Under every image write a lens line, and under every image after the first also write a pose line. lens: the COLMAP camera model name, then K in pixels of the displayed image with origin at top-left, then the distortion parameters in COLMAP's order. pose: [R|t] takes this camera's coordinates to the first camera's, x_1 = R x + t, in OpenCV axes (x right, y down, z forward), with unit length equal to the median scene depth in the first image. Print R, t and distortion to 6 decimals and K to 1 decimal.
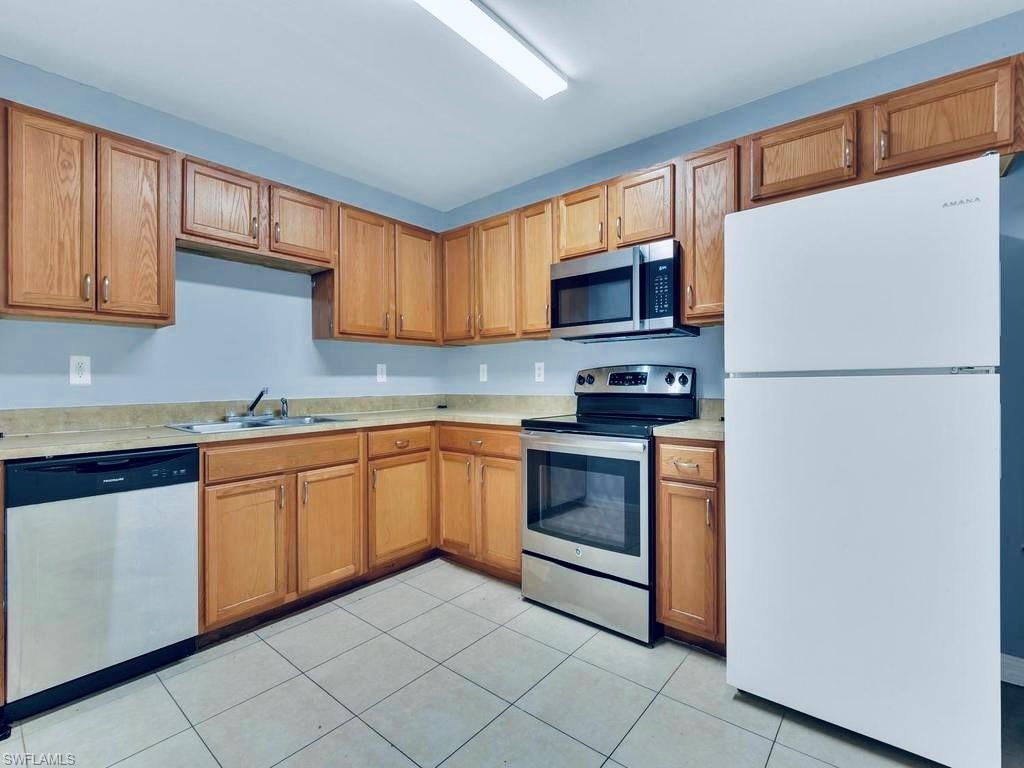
lens RADIAL K [[473.6, 0, 507.4], [0, 473.6, 382.5], [0, 0, 1]] dist [-0.000134, 0.000704]
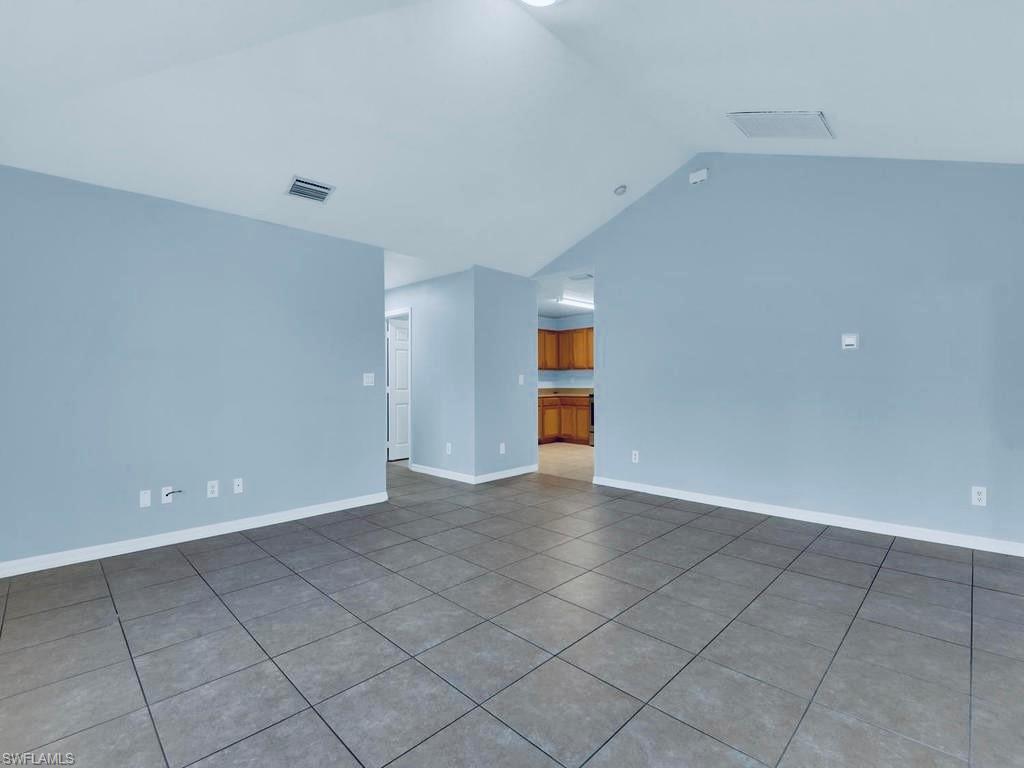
lens RADIAL K [[473.6, 0, 513.1], [0, 473.6, 385.8], [0, 0, 1]] dist [-0.000134, 0.000704]
pose [[0.998175, -0.002052, -0.060355, -0.248555], [0.002717, 0.999937, 0.010935, -0.018546], [0.060329, -0.011079, 0.998117, -1.954802]]
